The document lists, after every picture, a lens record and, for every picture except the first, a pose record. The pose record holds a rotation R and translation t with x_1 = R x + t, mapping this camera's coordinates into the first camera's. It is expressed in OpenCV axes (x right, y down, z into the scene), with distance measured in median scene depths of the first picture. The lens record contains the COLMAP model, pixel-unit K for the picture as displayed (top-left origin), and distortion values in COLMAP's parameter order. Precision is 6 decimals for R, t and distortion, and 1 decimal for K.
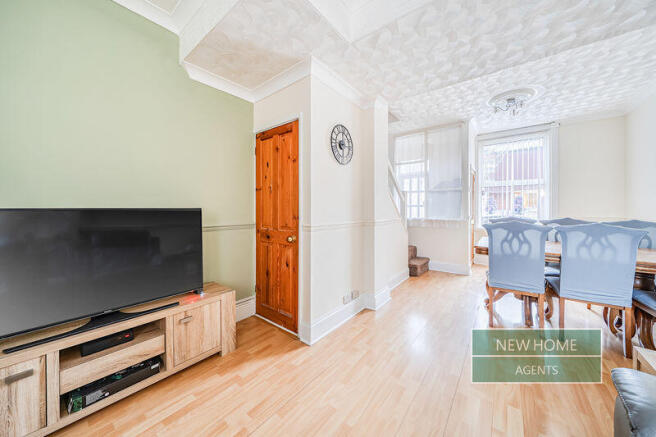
lens RADIAL K [[228.5, 0, 326.8], [0, 228.5, 213.2], [0, 0, 1]] dist [-0.000156, -0.000146]
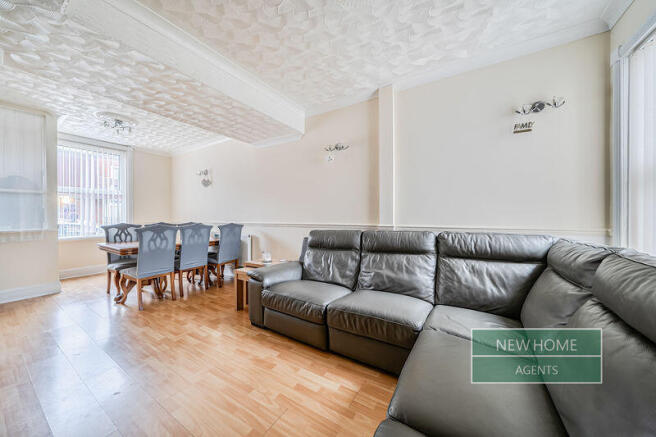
lens RADIAL K [[228.5, 0, 326.1], [0, 228.5, 215.8], [0, 0, 1]] dist [-0.000156, -0.000146]
pose [[-0.096741, 0.000954, 0.995309, -0.354927], [0.023380, 0.999726, 0.001315, 0.001531], [-0.995035, 0.023398, -0.096737, 0.070536]]
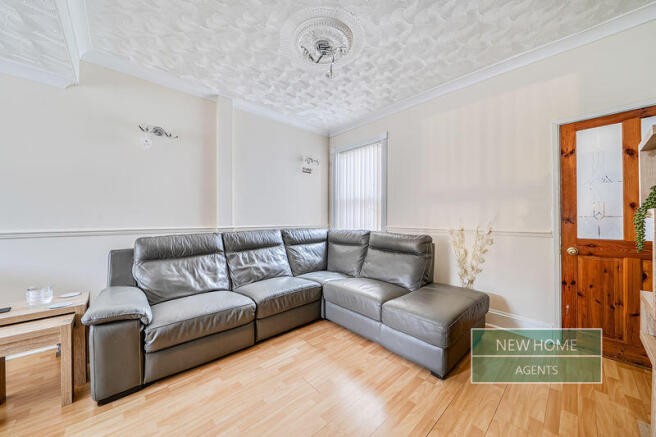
lens RADIAL K [[228.5, 0, 321.0], [0, 228.5, 215.2], [0, 0, 1]] dist [-0.000156, -0.000146]
pose [[-0.979300, -0.000730, 0.202411, -0.099567], [0.001373, 0.999947, 0.010250, -0.010296], [-0.202408, 0.010316, -0.979247, 0.548495]]
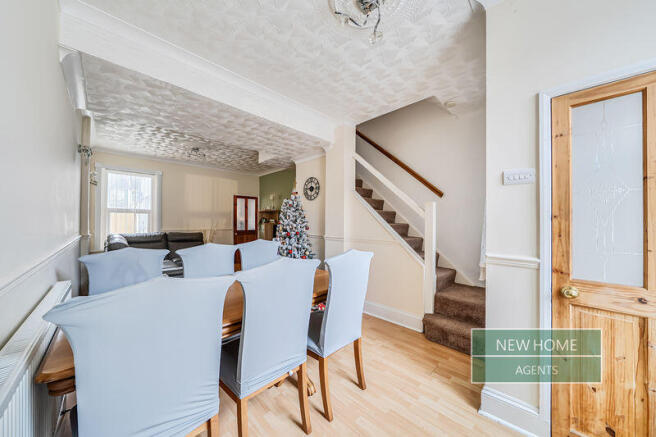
lens RADIAL K [[228.5, 0, 325.9], [0, 228.5, 221.9], [0, 0, 1]] dist [-0.000156, -0.000146]
pose [[-0.129505, -0.003933, -0.991571, 1.063579], [-0.026022, 0.999661, -0.000566, -0.033017], [0.991237, 0.025730, -0.129563, 0.815658]]
